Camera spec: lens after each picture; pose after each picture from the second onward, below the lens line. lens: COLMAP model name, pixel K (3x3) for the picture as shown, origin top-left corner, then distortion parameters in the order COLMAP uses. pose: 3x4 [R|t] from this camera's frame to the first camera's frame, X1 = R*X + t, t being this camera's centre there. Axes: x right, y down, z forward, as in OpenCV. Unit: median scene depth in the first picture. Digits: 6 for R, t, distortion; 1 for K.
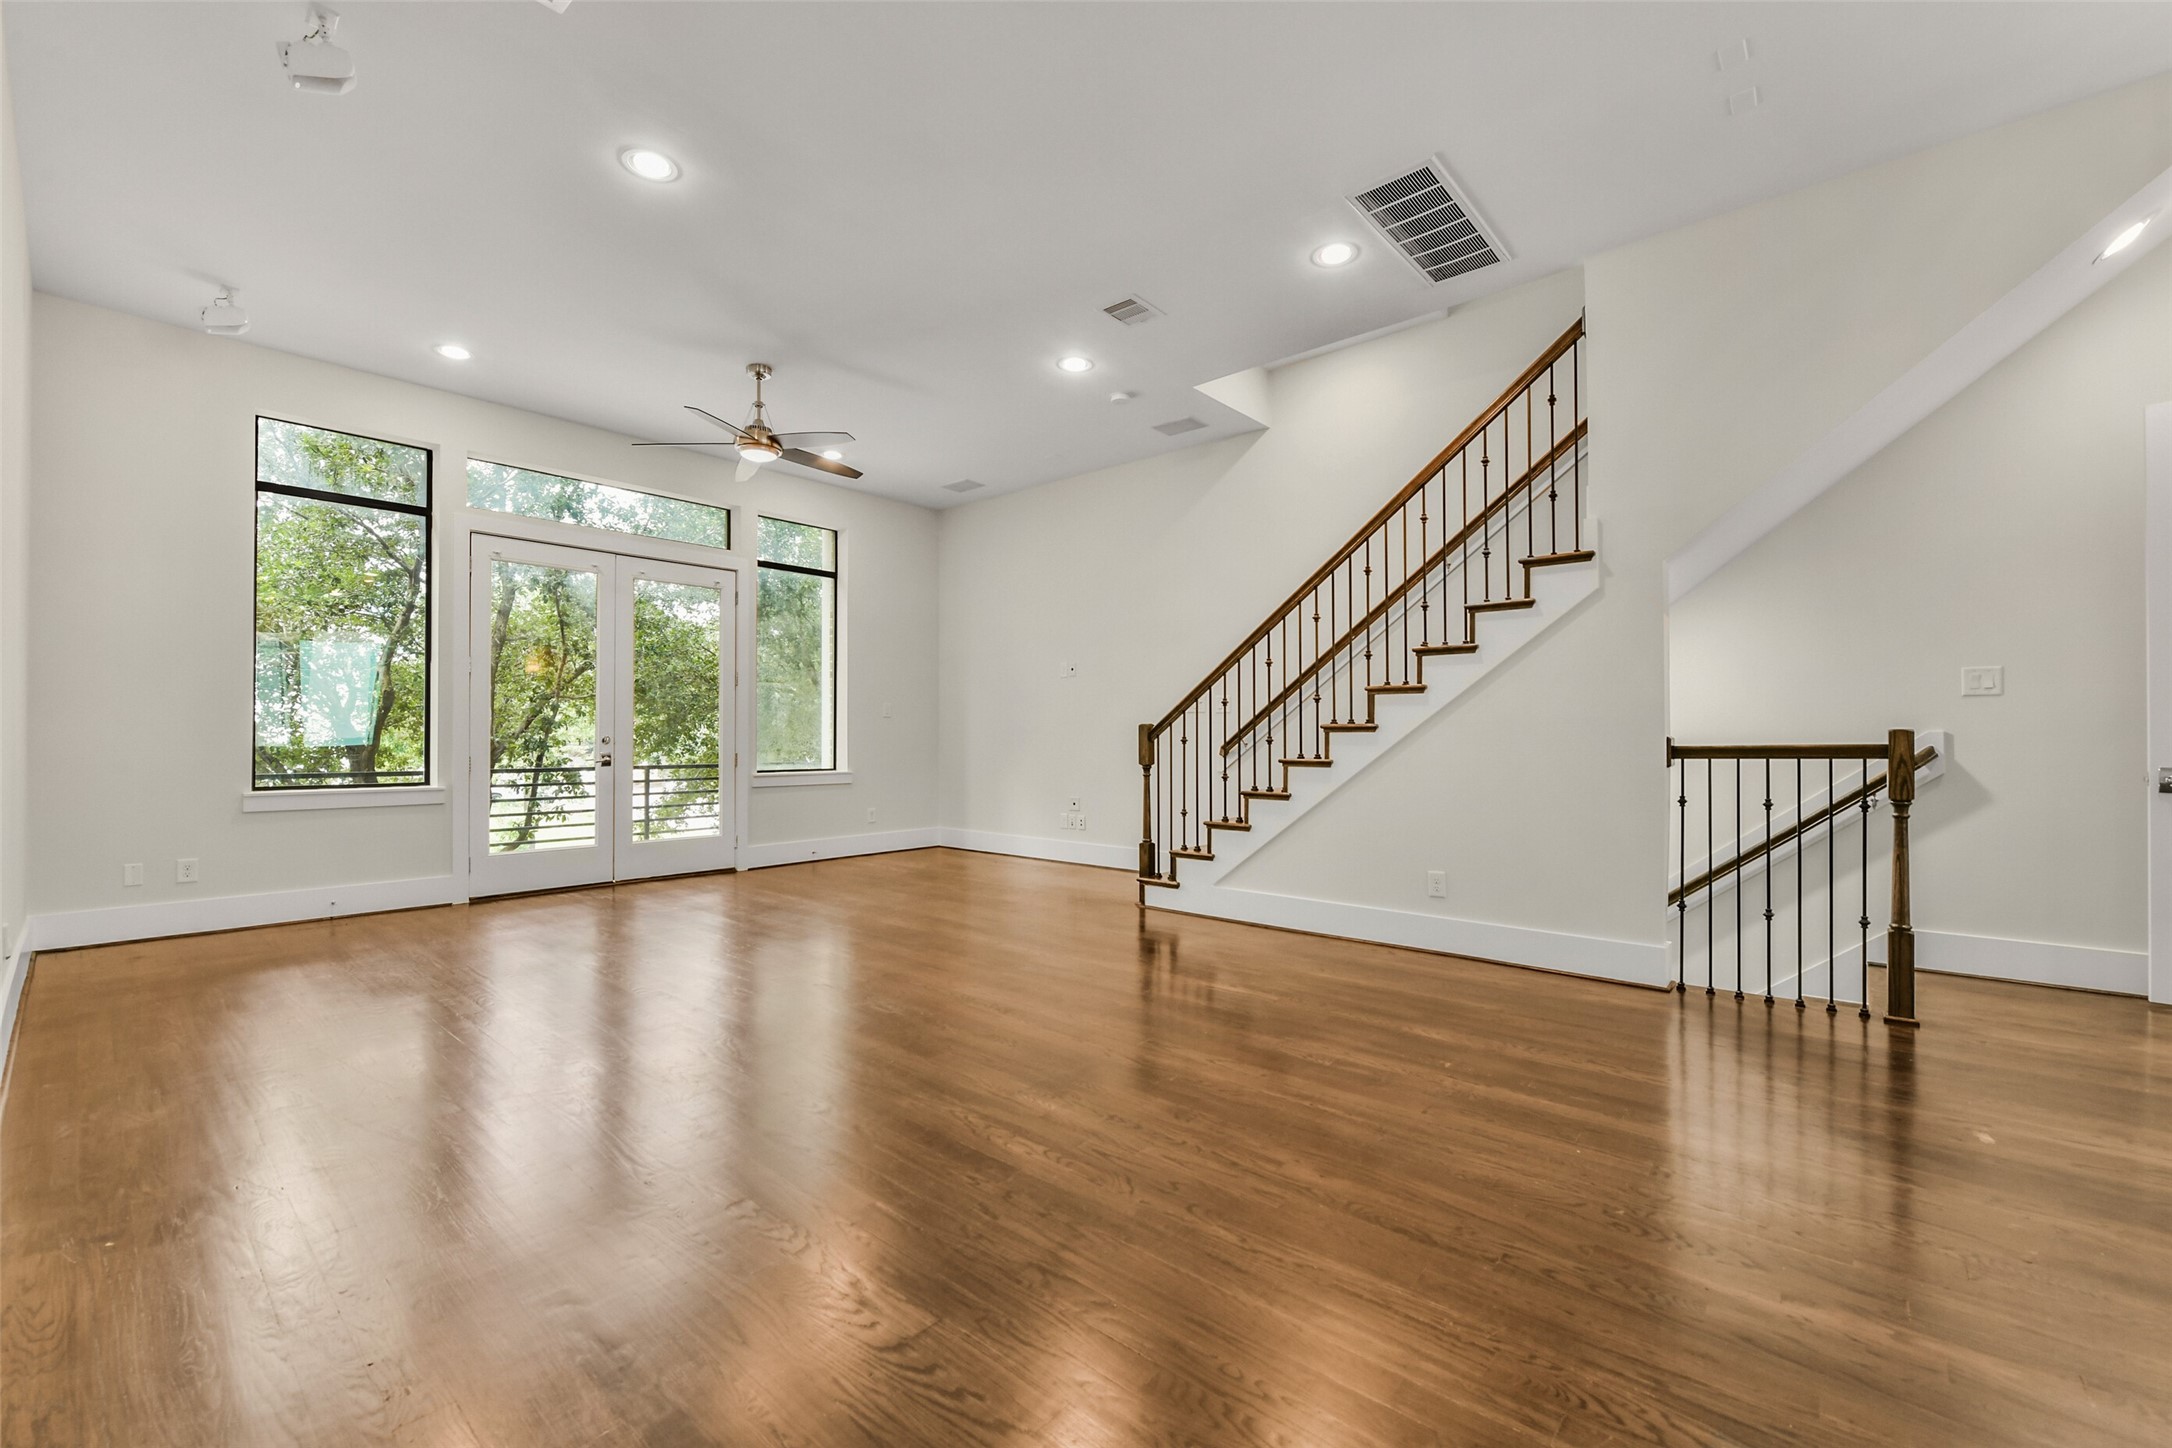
lens RADIAL K [[883.3, 0, 1086.0], [0, 883.3, 724.0], [0, 0, 1]] dist [-0.008803, -0.000113]
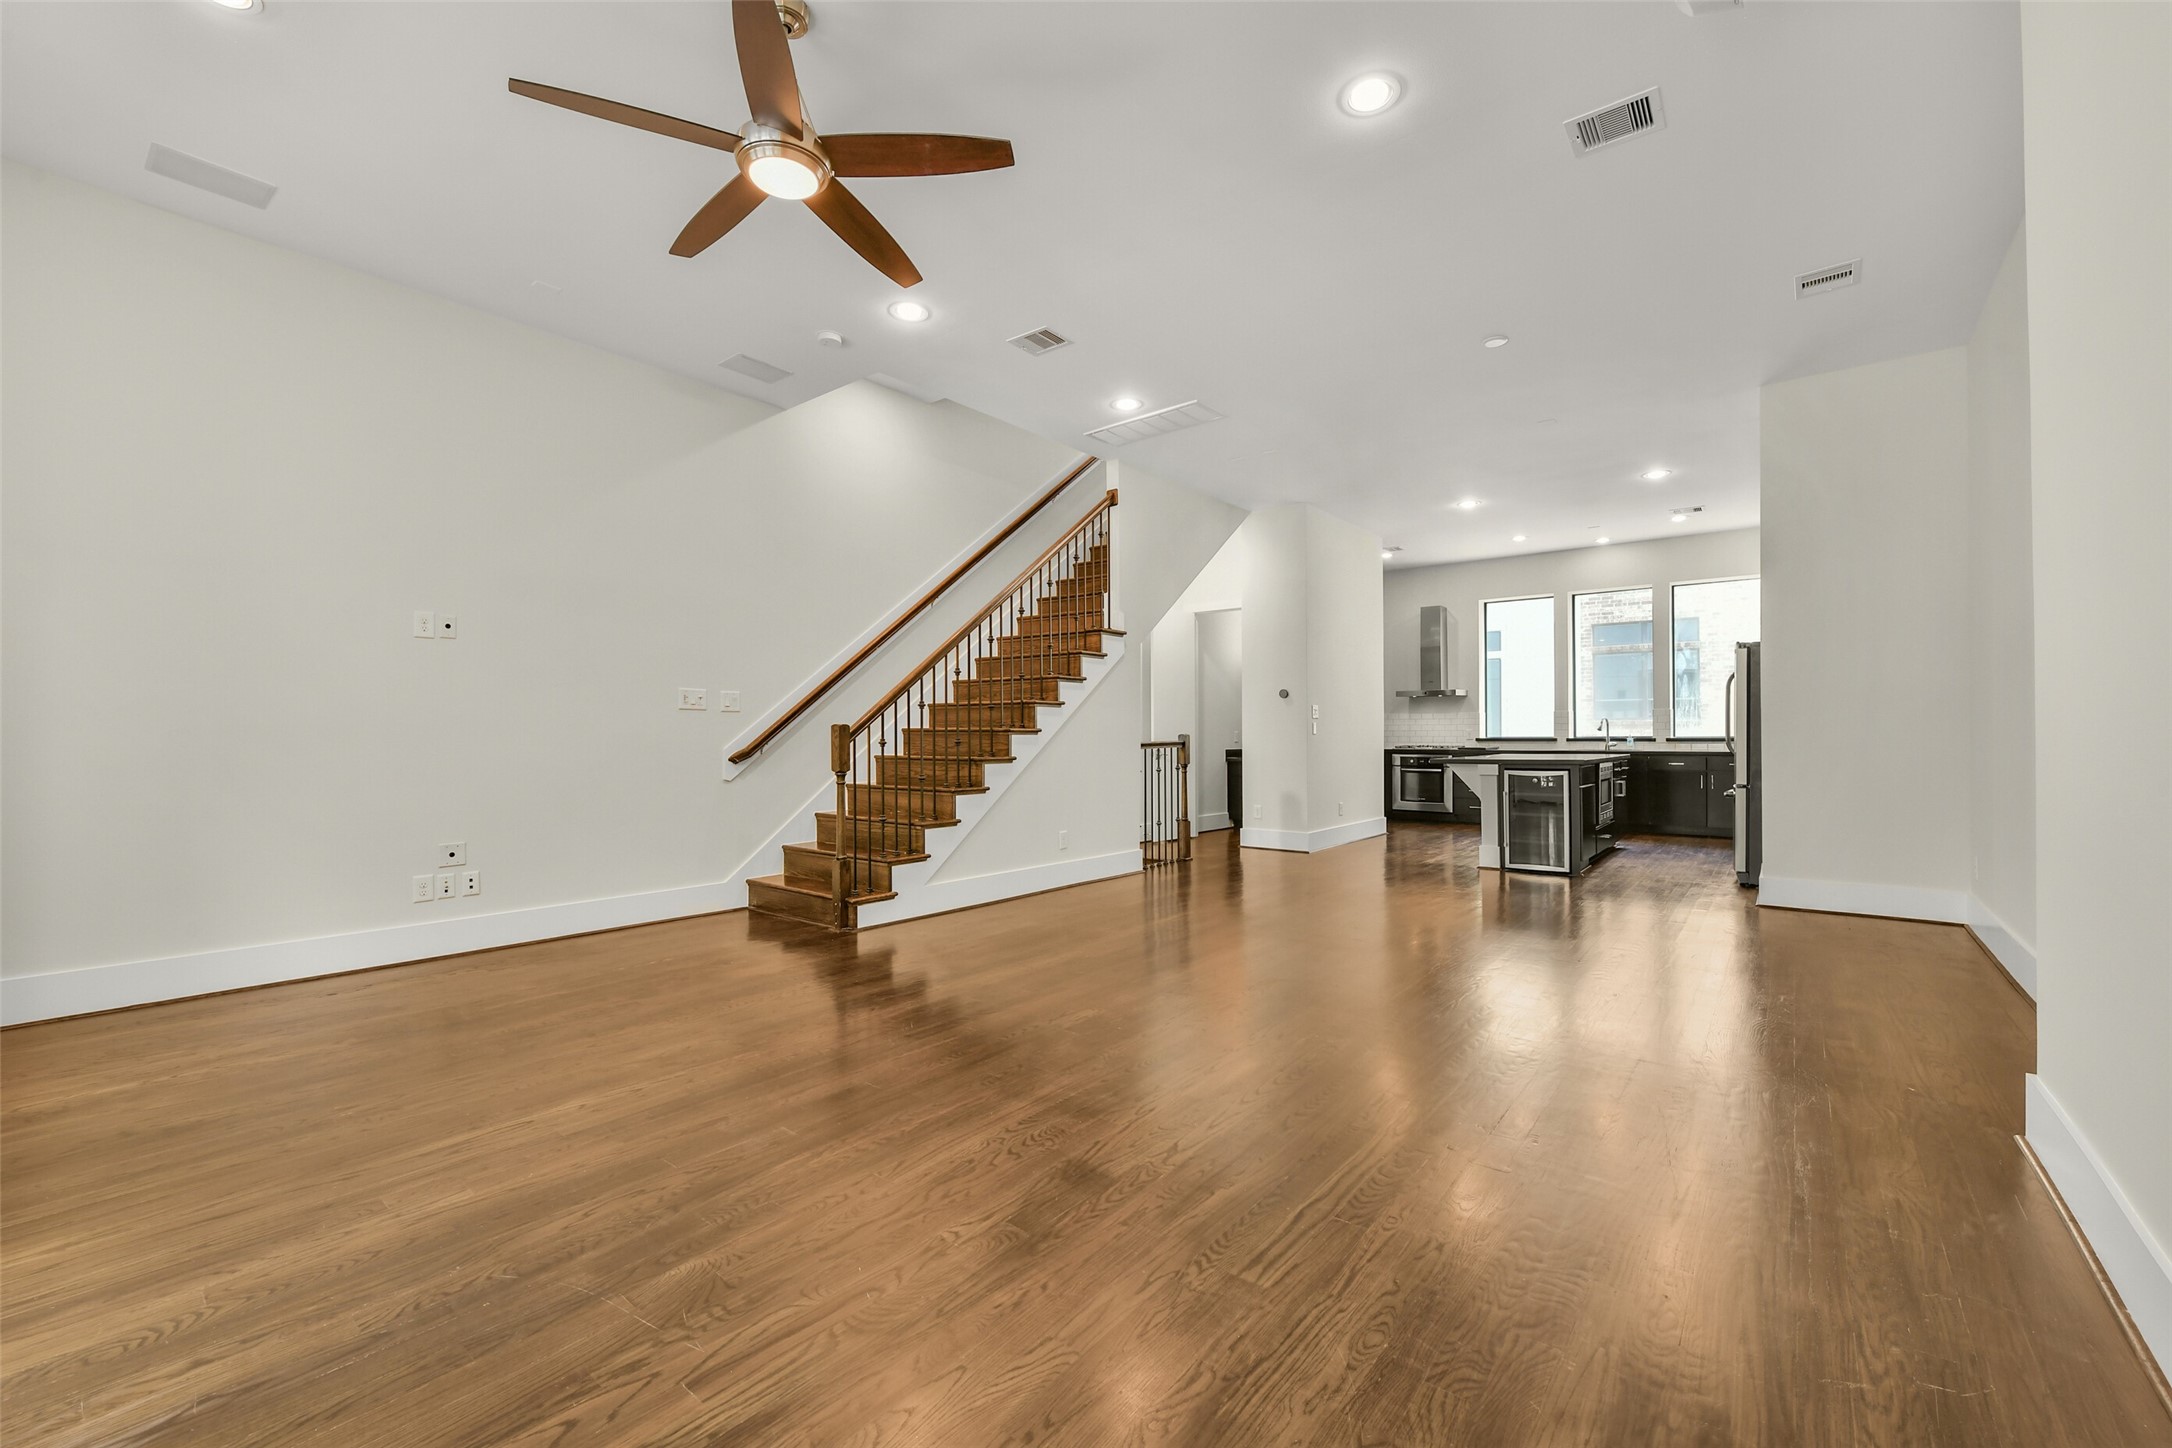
lens RADIAL K [[883.3, 0, 1086.0], [0, 883.3, 724.0], [0, 0, 1]] dist [-0.008803, -0.000113]
pose [[-0.046980, 0.013639, 0.998803, -0.853391], [-0.011681, 0.999831, -0.014203, 0.009574], [-0.998828, -0.012334, -0.046813, 0.827473]]
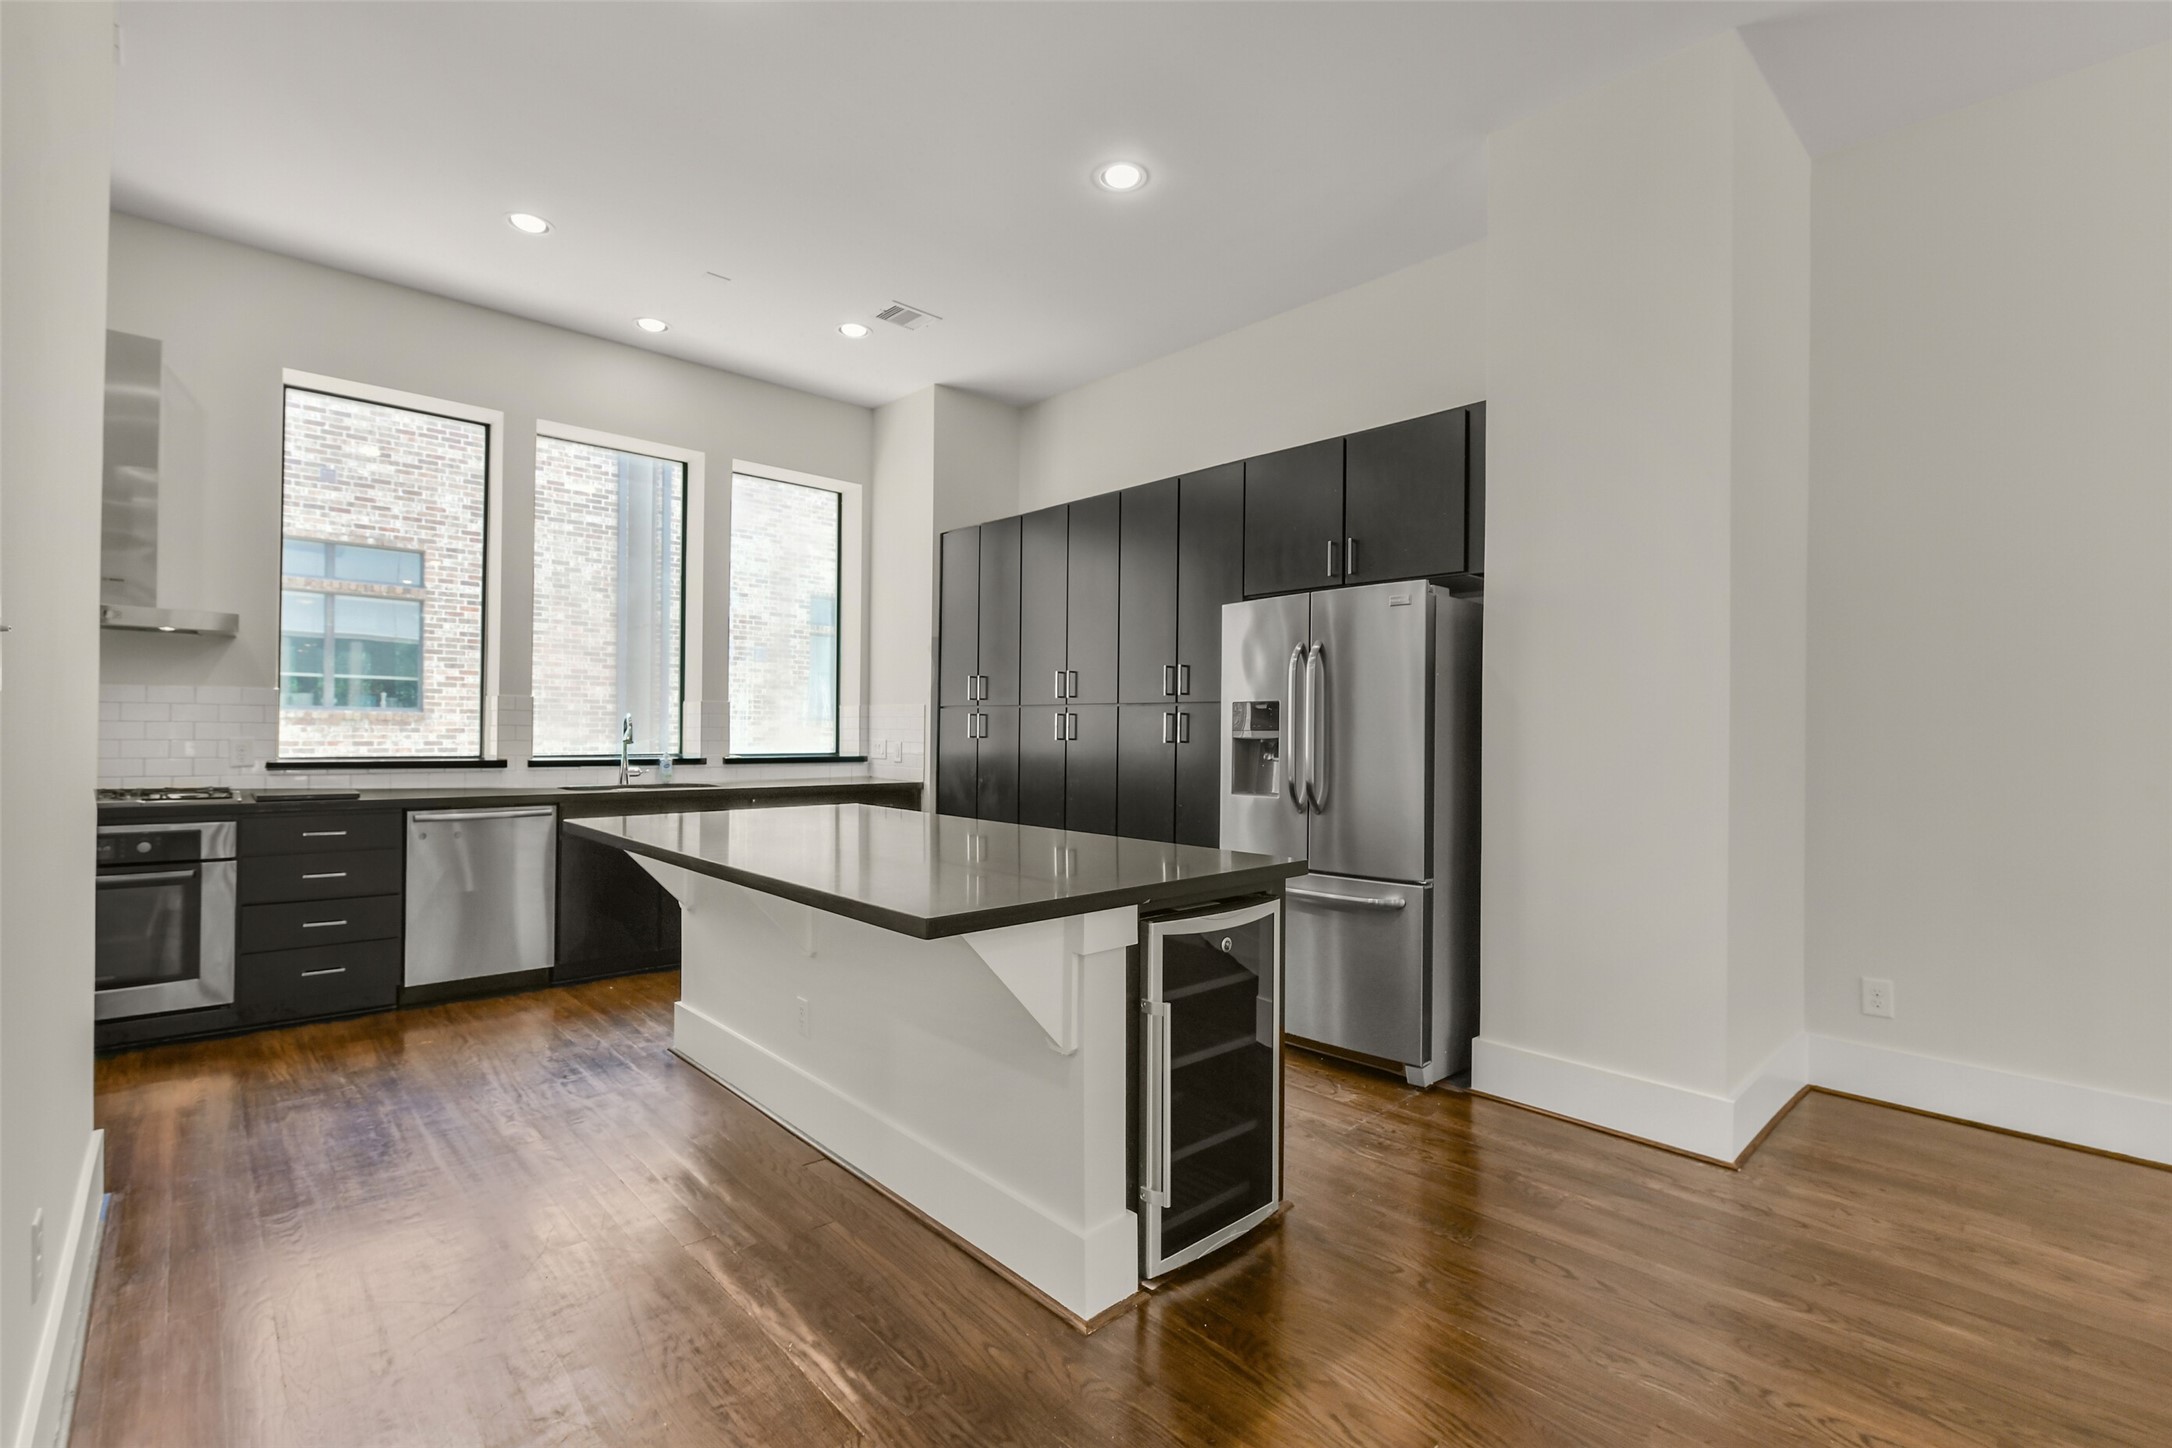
lens RADIAL K [[971.6, 0, 1086.0], [0, 971.6, 724.0], [0, 0, 1]] dist [-0.002996, -0.000404]
pose [[-0.995166, -0.010231, 0.097675, 0.416605], [-0.012457, 0.999676, -0.022210, -0.018888], [-0.097416, -0.023319, -0.994971, 0.538053]]
